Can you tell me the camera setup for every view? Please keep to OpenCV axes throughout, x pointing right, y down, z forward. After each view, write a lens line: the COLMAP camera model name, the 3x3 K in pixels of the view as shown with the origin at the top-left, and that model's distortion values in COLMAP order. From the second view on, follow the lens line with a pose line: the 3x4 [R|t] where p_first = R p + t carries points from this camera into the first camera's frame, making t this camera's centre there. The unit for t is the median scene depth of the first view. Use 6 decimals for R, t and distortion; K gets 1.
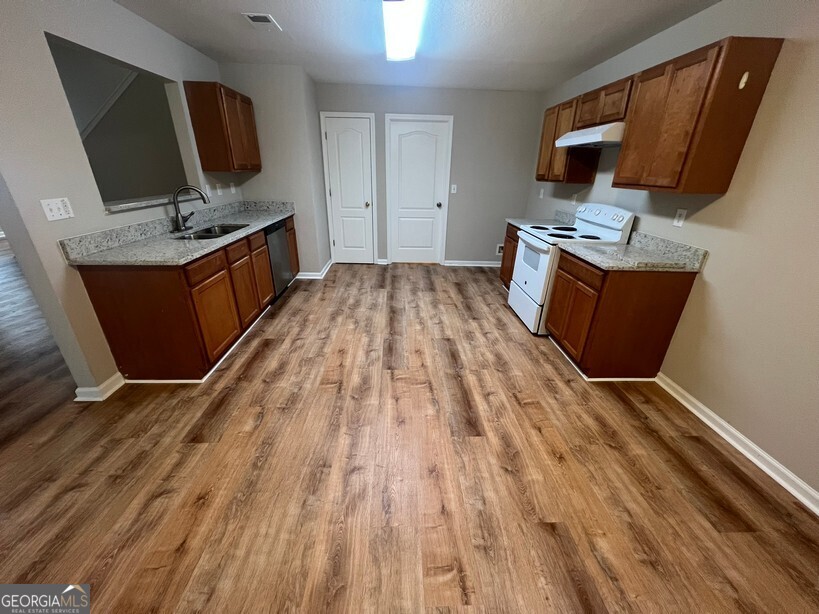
lens RADIAL K [[324.5, 0, 411.5], [0, 324.5, 308.7], [0, 0, 1]] dist [-0.000618, -0.000358]
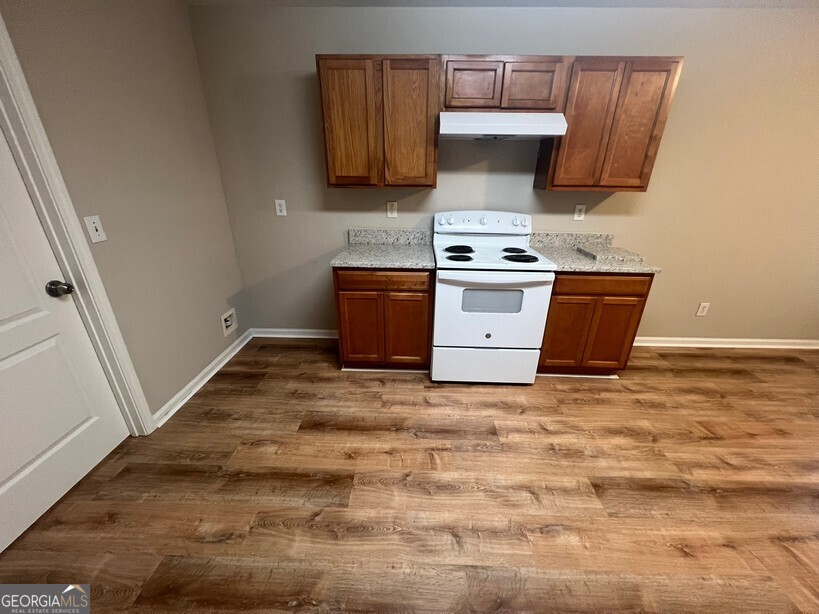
lens RADIAL K [[324.5, 0, 411.3], [0, 324.5, 307.6], [0, 0, 1]] dist [-0.000618, -0.000358]
pose [[0.065689, -0.406601, 0.911241, -0.301942], [0.384707, 0.852934, 0.352851, -0.508779], [-0.920698, 0.327382, 0.212451, 1.152866]]
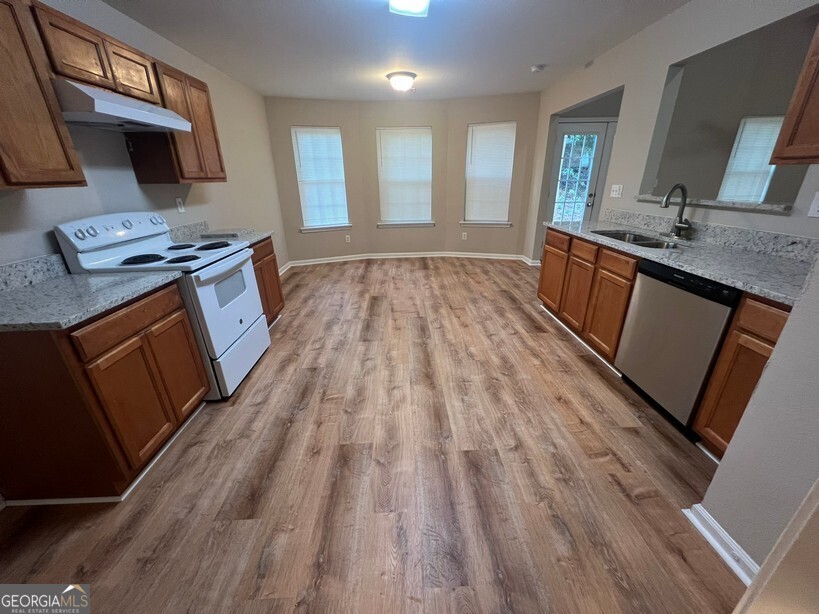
lens RADIAL K [[324.5, 0, 411.5], [0, 324.5, 307.2], [0, 0, 1]] dist [-0.000618, -0.000358]
pose [[-0.999985, -0.004689, 0.002898, -0.029390], [-0.001241, 0.703788, 0.710409, -0.713396], [-0.005371, 0.710395, -0.703783, 1.730605]]
